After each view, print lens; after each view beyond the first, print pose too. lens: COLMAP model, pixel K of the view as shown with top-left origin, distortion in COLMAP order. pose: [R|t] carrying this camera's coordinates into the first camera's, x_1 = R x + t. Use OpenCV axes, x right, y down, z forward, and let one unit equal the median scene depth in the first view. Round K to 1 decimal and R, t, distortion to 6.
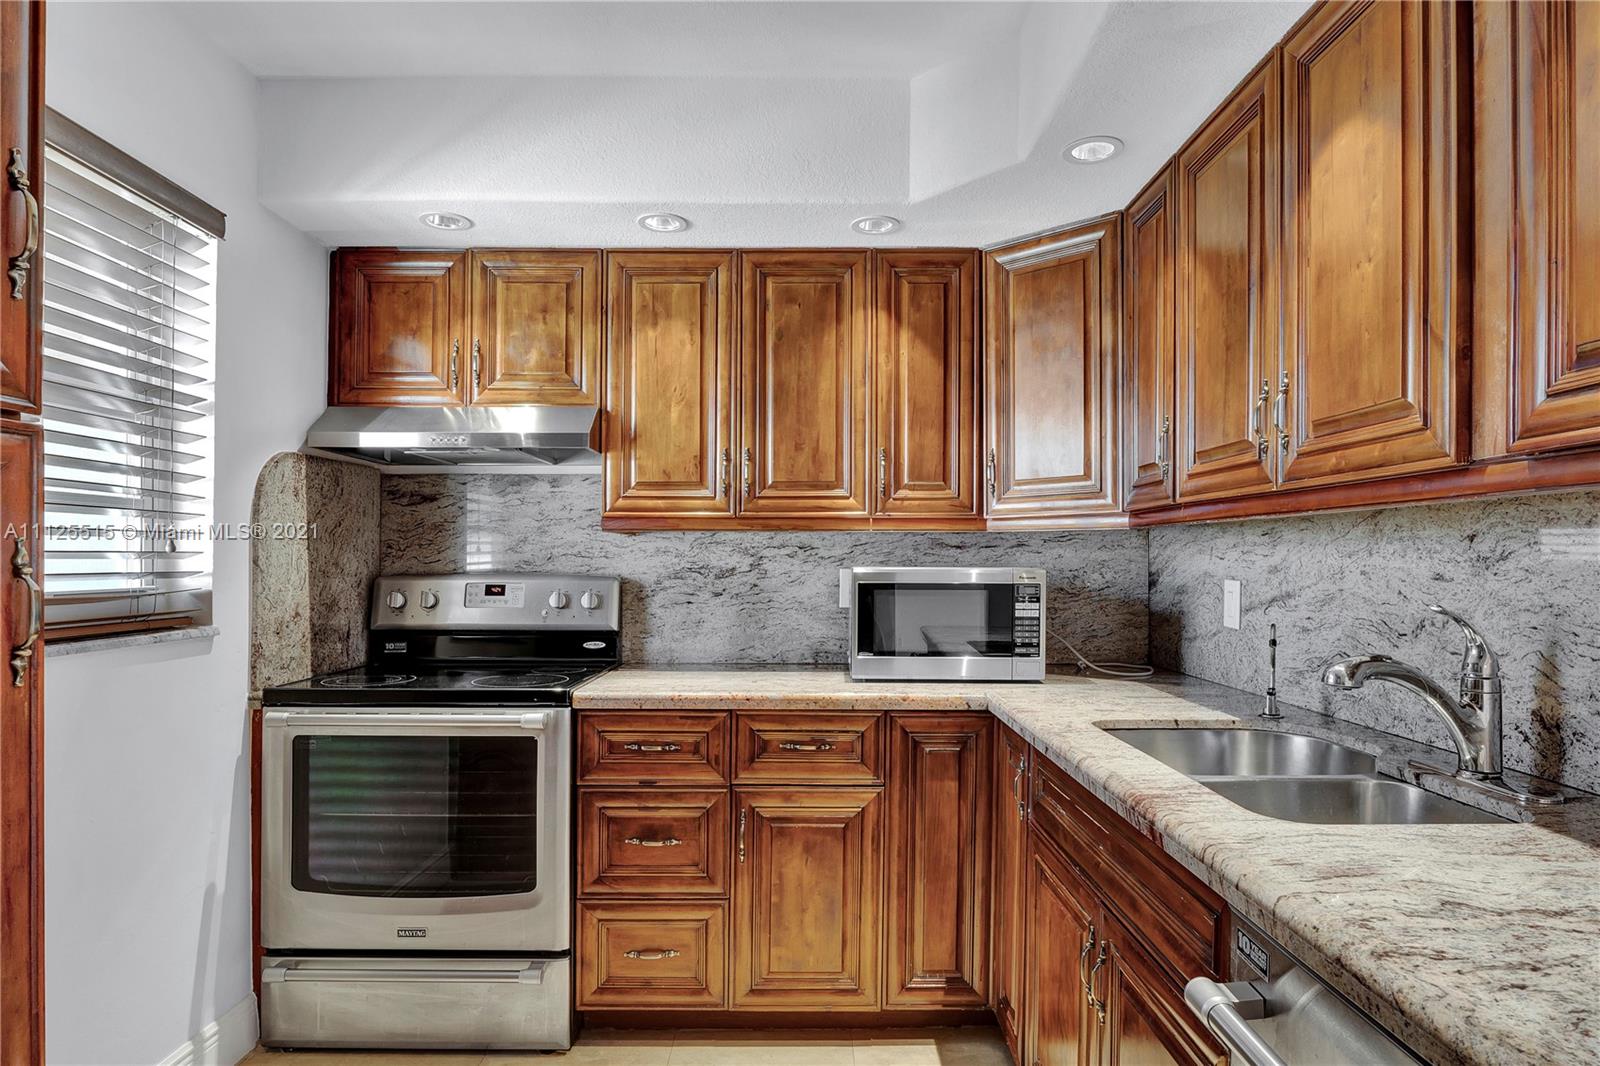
lens RADIAL K [[871.6, 0, 785.0], [0, 871.6, 571.1], [0, 0, 1]] dist [-0.020383, 0.001460]
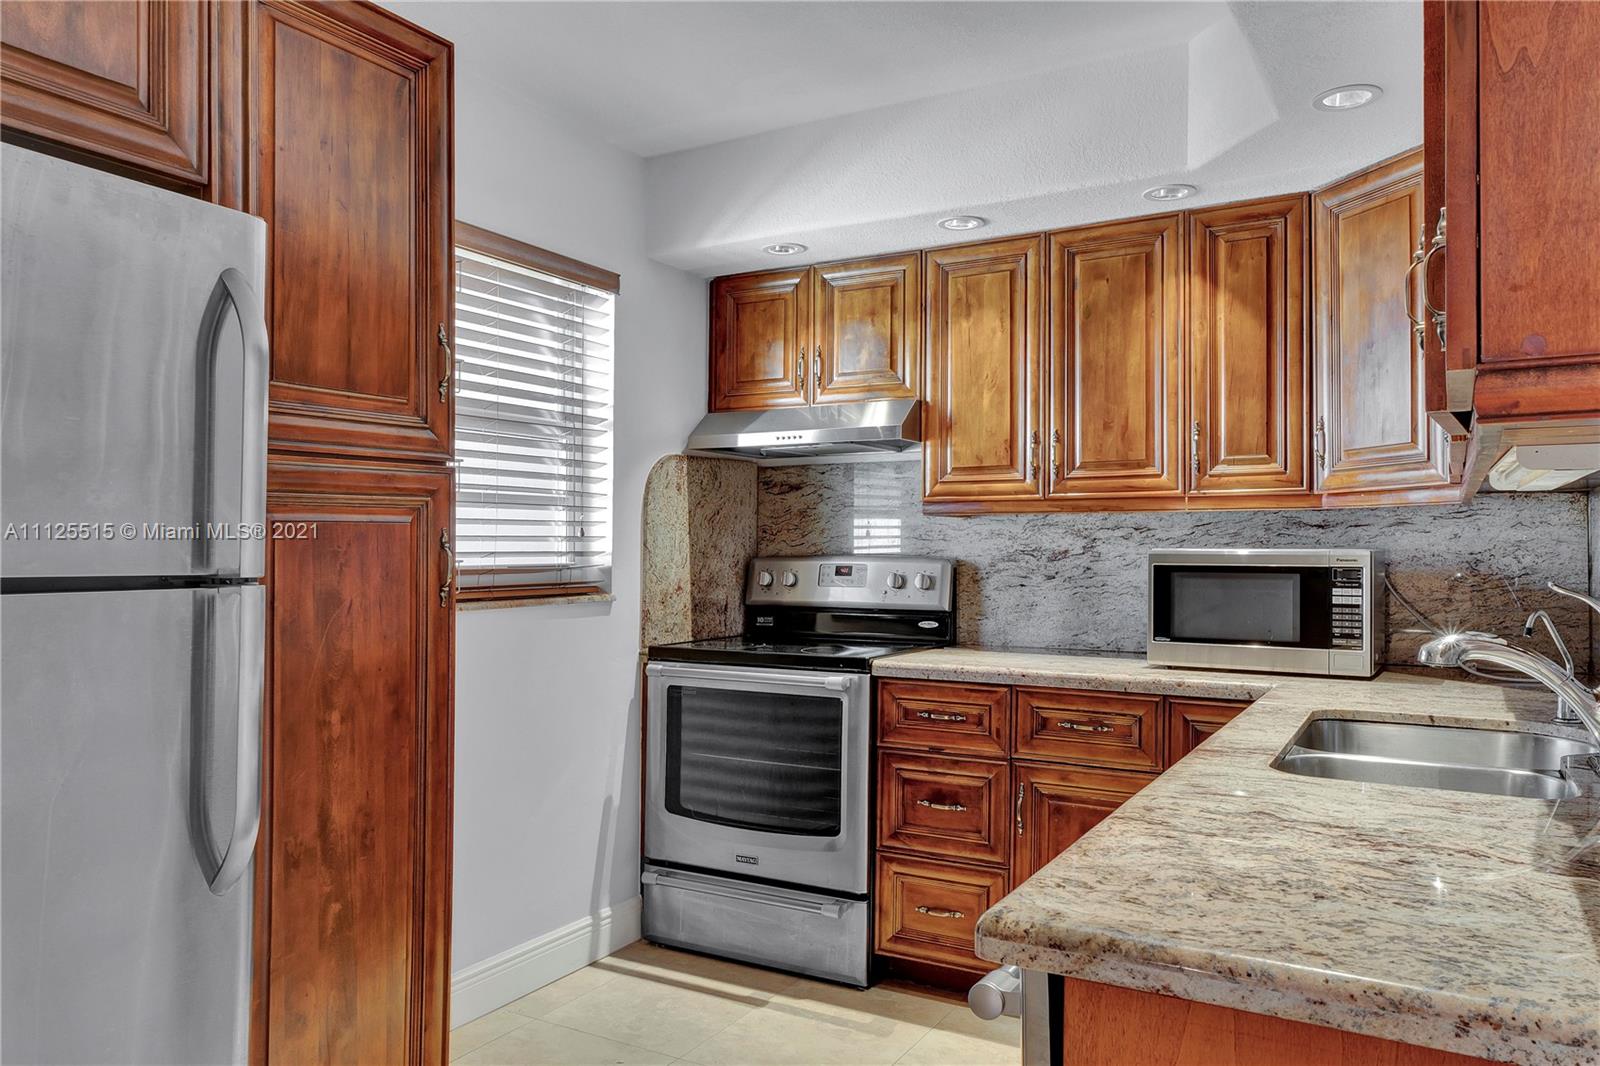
lens RADIAL K [[1094.5, 0, 799.0], [0, 1094.5, 534.3], [0, 0, 1]] dist [0.022960, -0.002593]
pose [[0.867518, -0.007158, -0.497353, 0.354334], [-0.004874, 0.999726, -0.022889, 0.009565], [0.497381, 0.022281, 0.867246, -0.252481]]
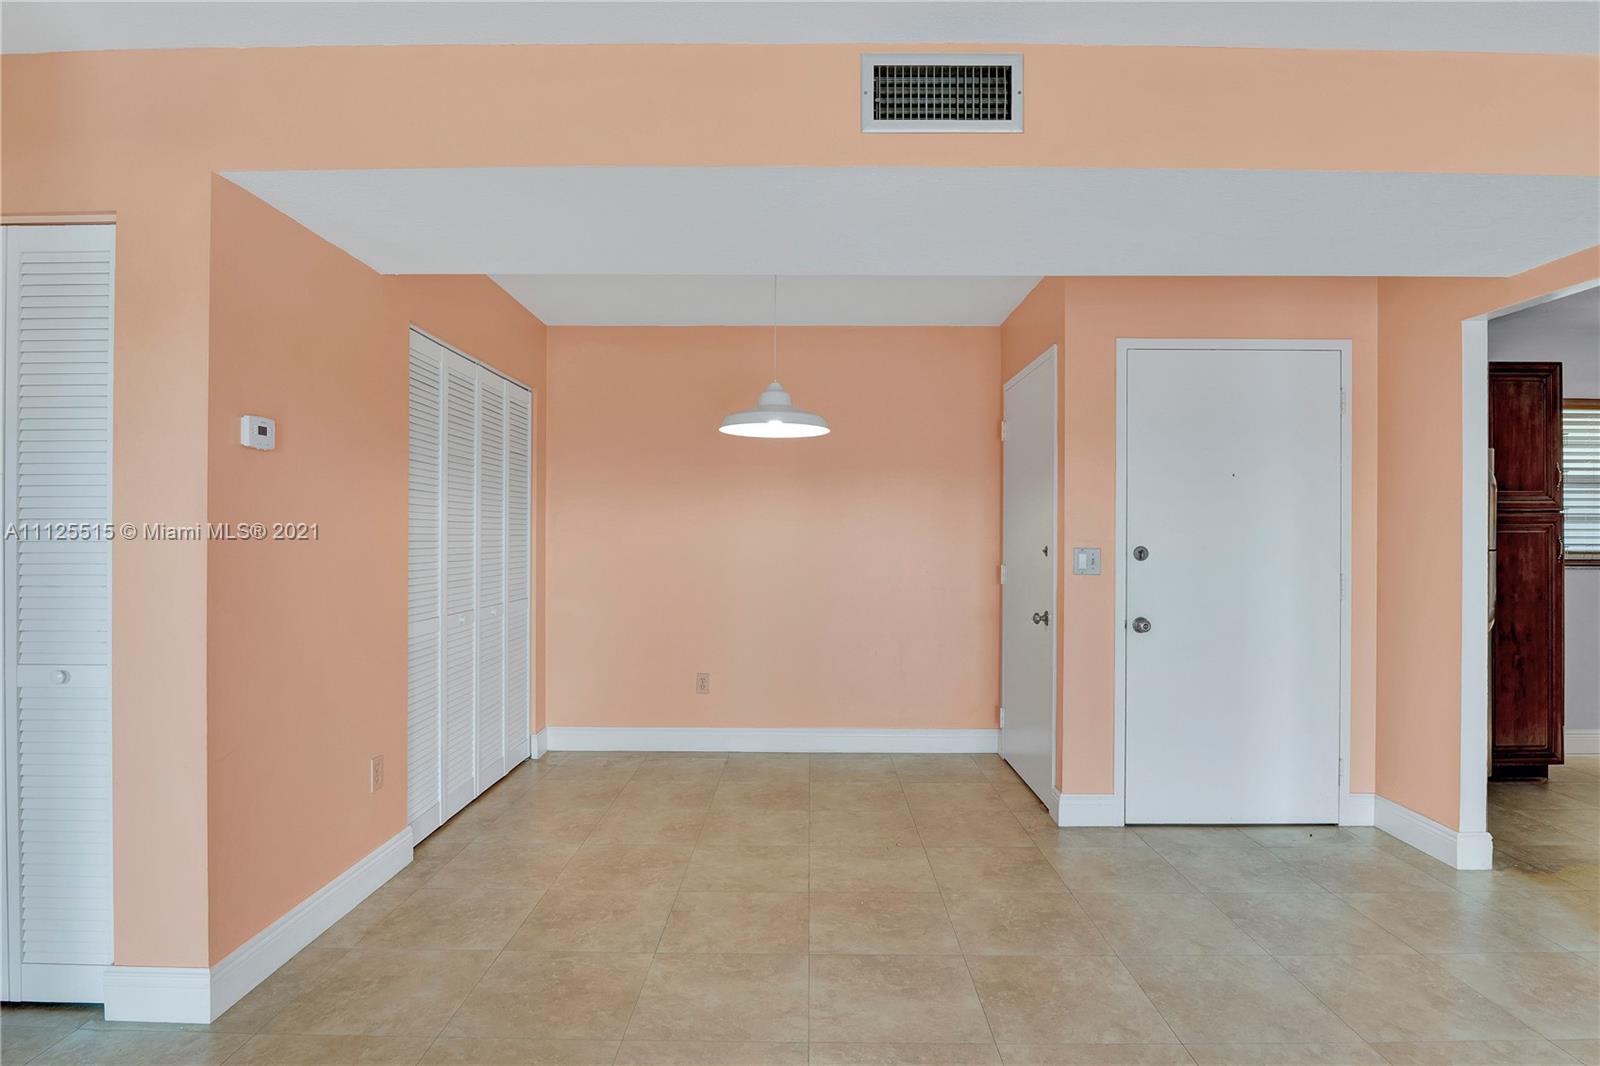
lens RADIAL K [[871.6, 0, 794.1], [0, 871.6, 535.7], [0, 0, 1]] dist [-0.020383, 0.001460]
pose [[0.014793, -0.009197, -0.999848, 1.401033], [-0.014842, 0.999846, -0.009417, 0.029532], [0.999780, 0.014979, 0.014654, -1.219256]]
